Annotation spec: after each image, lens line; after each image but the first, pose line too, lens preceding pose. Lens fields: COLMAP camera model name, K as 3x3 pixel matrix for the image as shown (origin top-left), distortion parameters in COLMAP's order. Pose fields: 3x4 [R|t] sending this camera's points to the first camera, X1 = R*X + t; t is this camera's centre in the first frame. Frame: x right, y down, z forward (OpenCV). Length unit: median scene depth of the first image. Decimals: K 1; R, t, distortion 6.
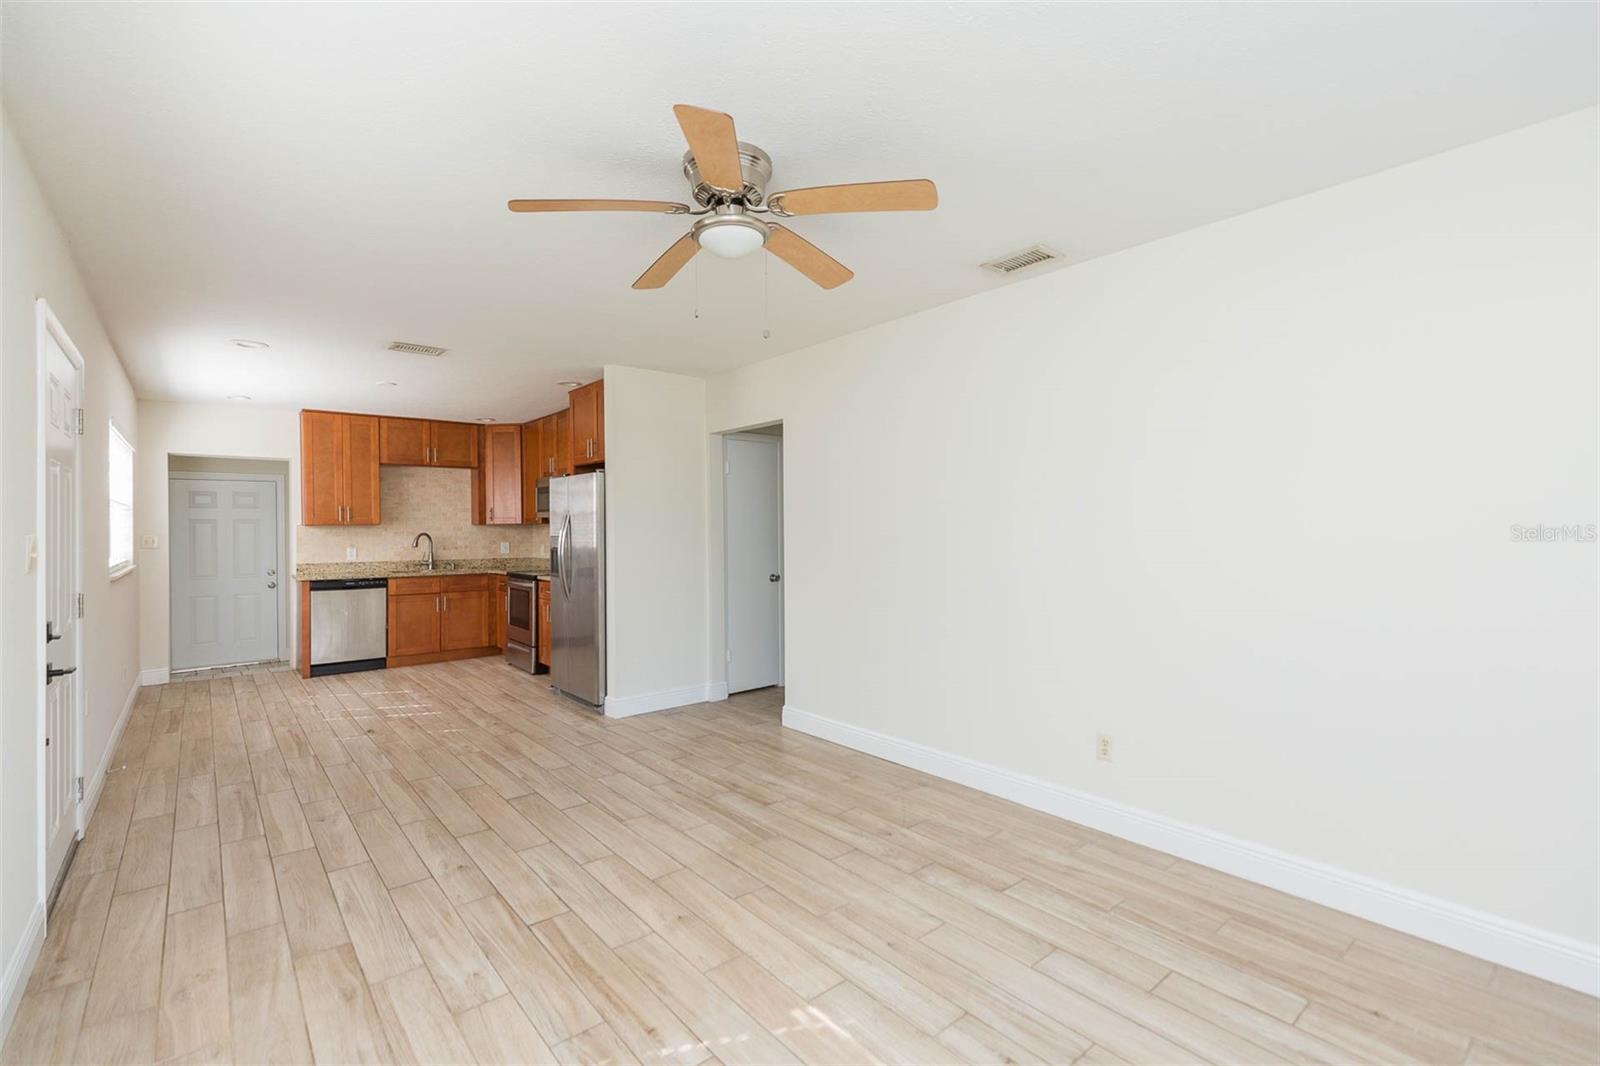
lens RADIAL K [[683.0, 0, 800.0], [0, 683.0, 533.0], [0, 0, 1]] dist [-0.024592, 0.000120]
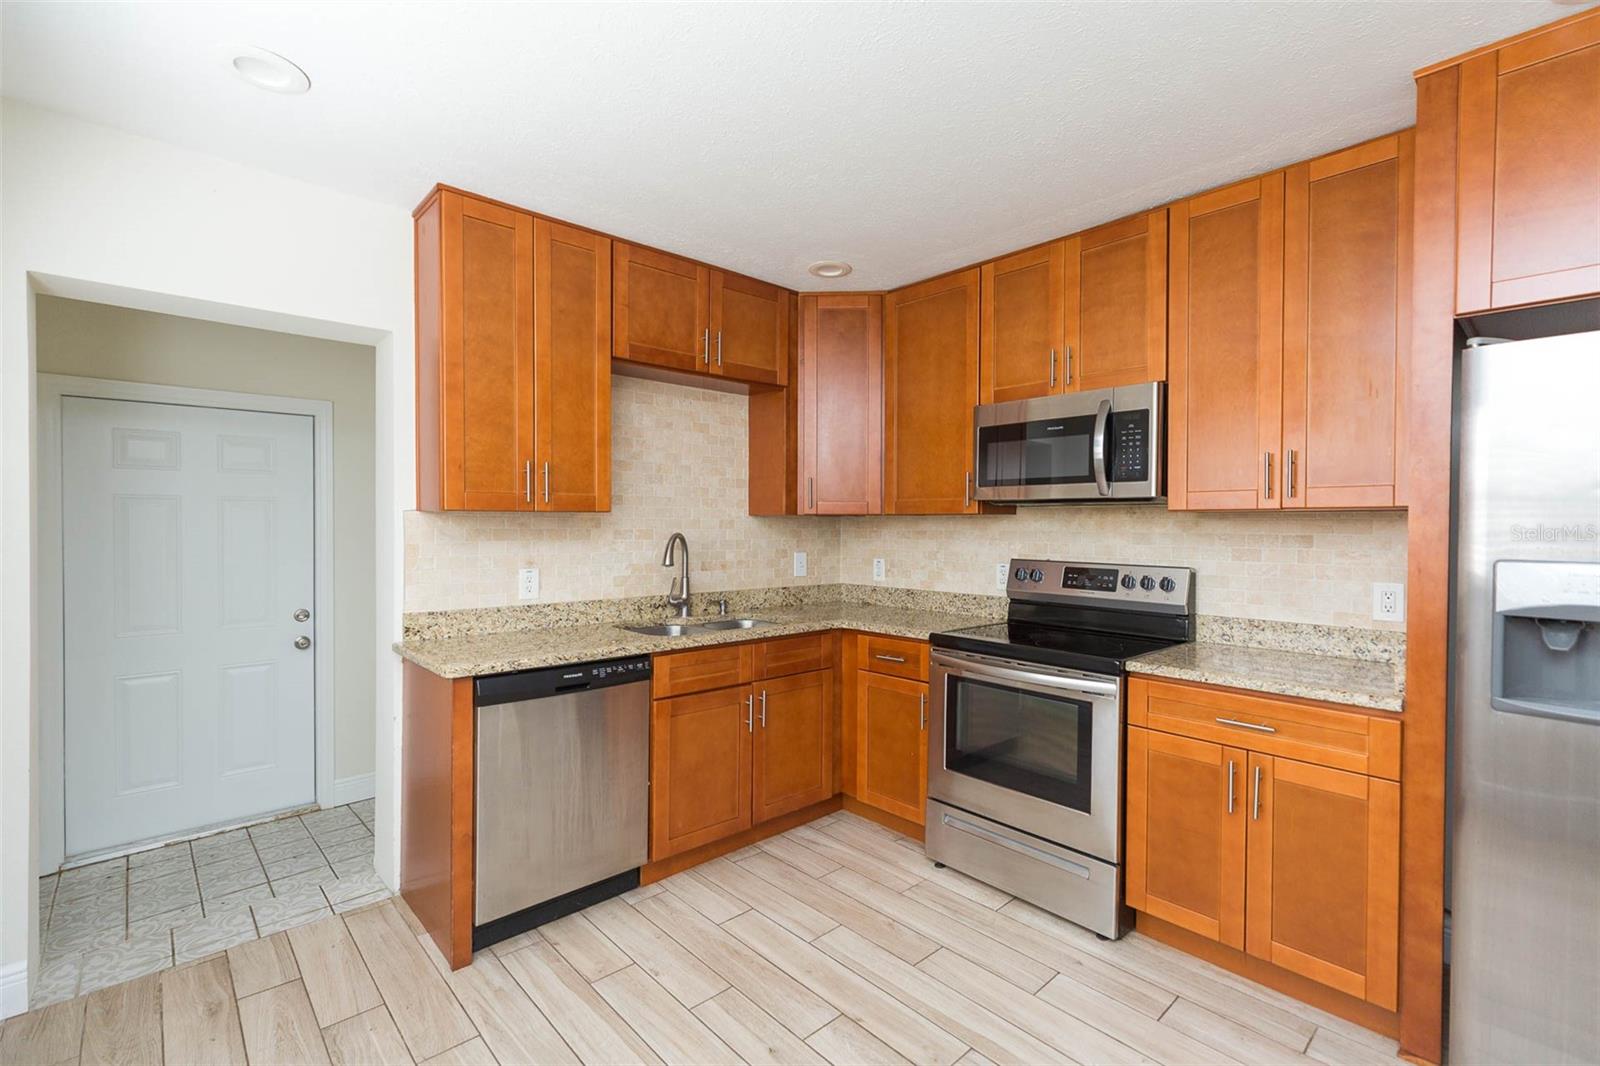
lens RADIAL K [[728.7, 0, 810.1], [0, 728.7, 532.4], [0, 0, 1]] dist [0.002841, 0.000165]
pose [[0.999925, 0.009945, 0.007176, -0.500781], [-0.009984, 0.999935, 0.005475, -0.004000], [-0.007121, -0.005546, 0.999959, 0.564889]]
